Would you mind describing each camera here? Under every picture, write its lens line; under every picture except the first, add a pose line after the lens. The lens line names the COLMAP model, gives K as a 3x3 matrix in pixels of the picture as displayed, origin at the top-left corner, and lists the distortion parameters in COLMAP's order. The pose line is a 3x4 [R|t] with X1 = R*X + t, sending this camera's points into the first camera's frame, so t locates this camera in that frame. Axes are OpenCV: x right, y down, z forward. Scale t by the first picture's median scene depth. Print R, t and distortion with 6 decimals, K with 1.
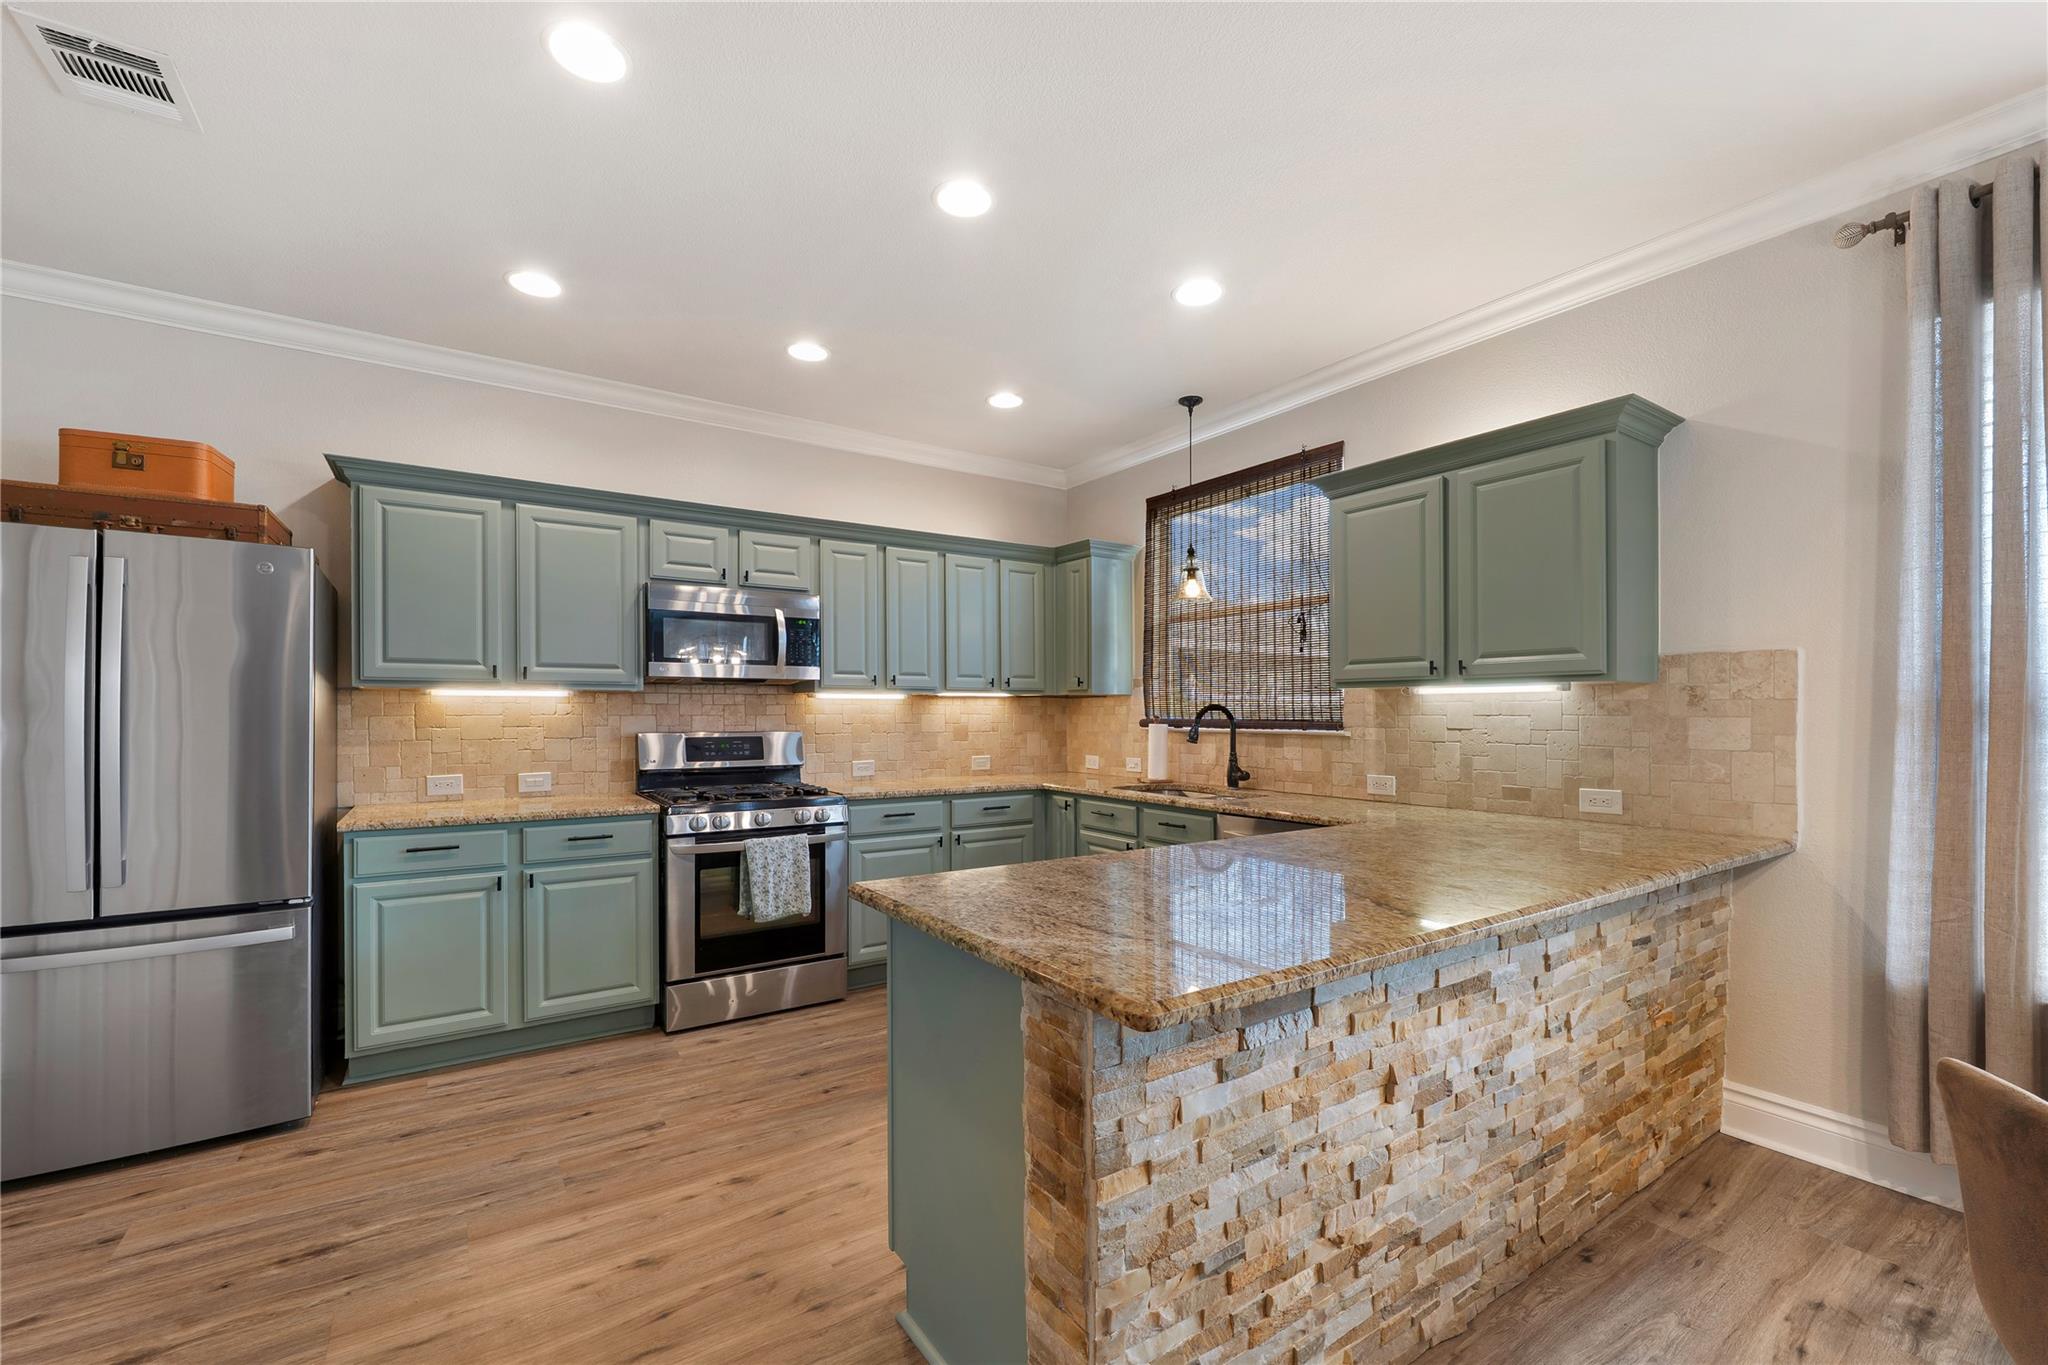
lens RADIAL K [[838.5, 0, 1012.8], [0, 838.5, 700.2], [0, 0, 1]] dist [-0.002167, 0.000871]
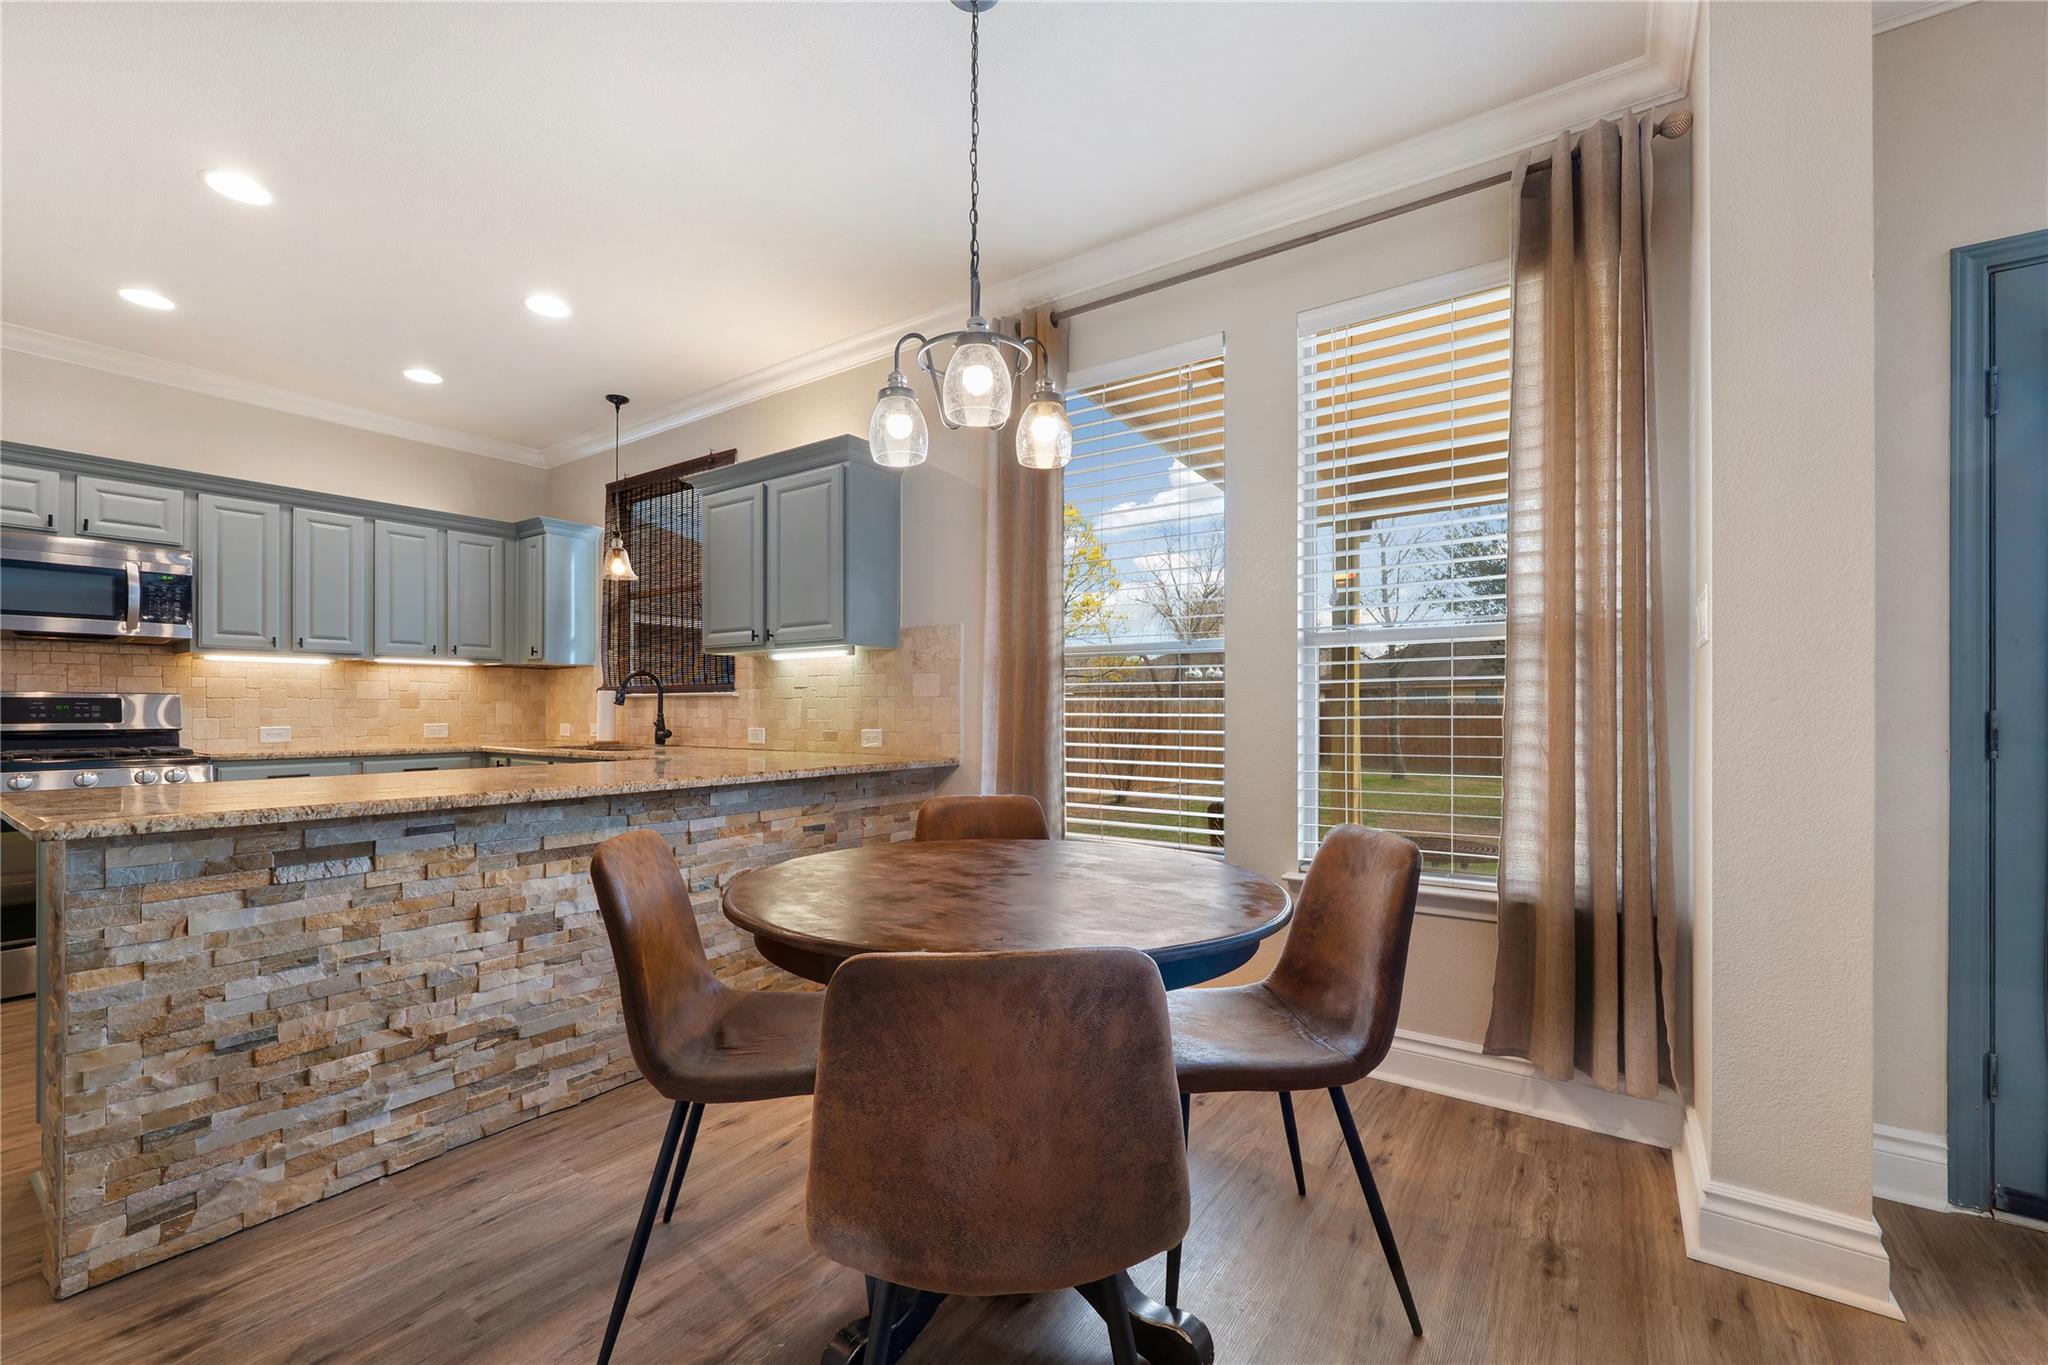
lens RADIAL K [[838.5, 0, 991.9], [0, 838.5, 689.8], [0, 0, 1]] dist [-0.002167, 0.000871]
pose [[0.937873, 0.007187, 0.346904, 0.320665], [-0.004747, 0.999958, -0.007882, 0.040547], [-0.346946, 0.005745, 0.937867, -0.238158]]
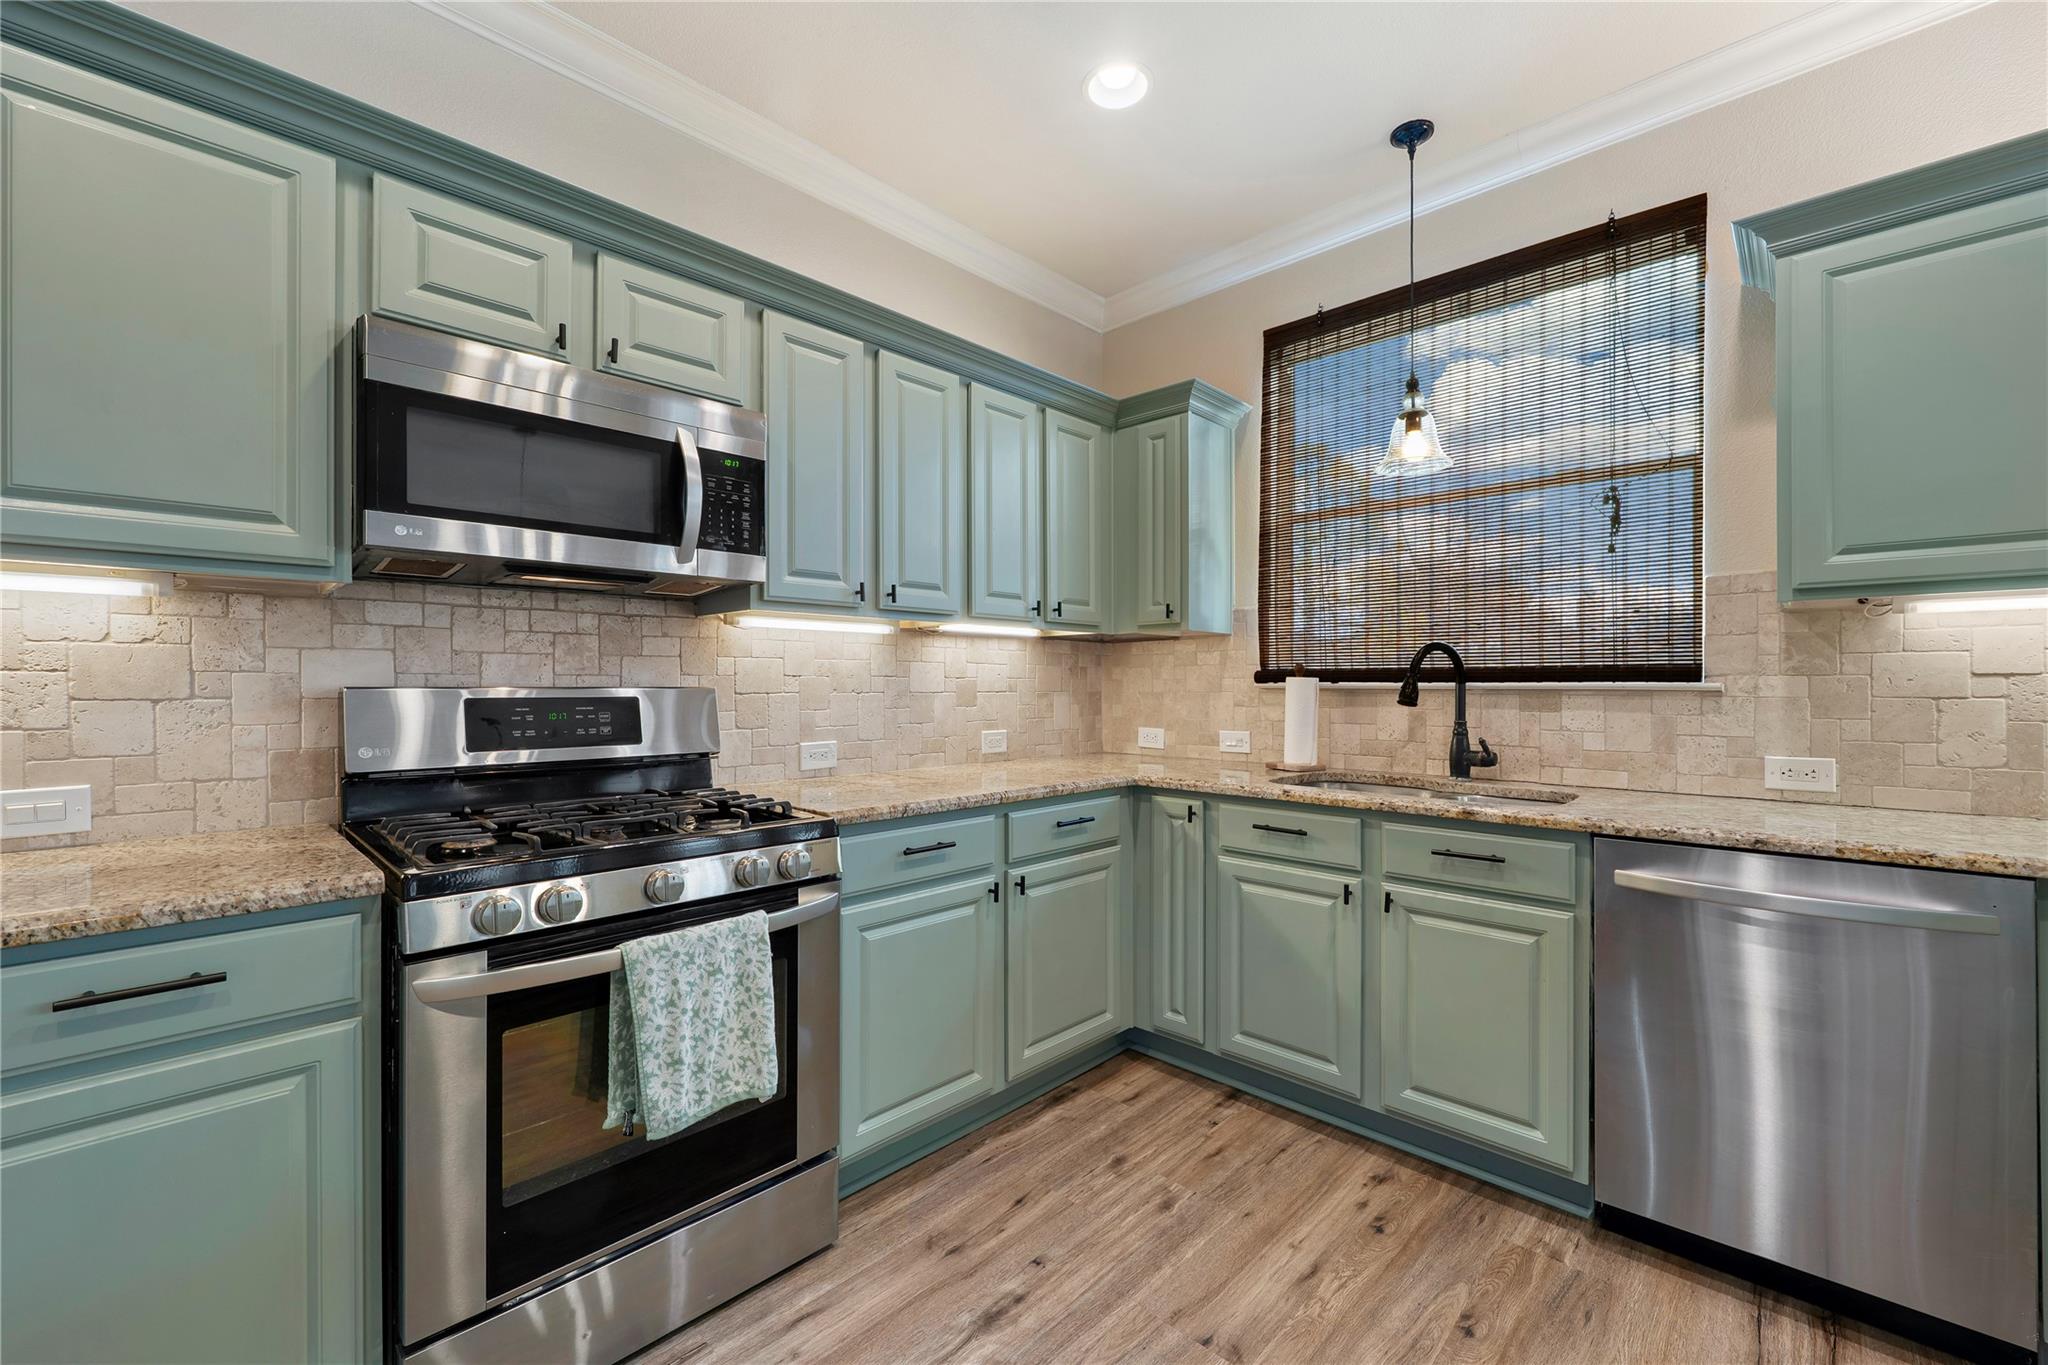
lens RADIAL K [[838.5, 0, 1020.3], [0, 838.5, 667.0], [0, 0, 1]] dist [-0.002167, 0.000871]
pose [[0.978553, 0.004320, 0.205948, -0.197958], [-0.003073, 0.999975, -0.006377, 0.030756], [-0.205970, 0.005607, 0.978542, 0.515399]]
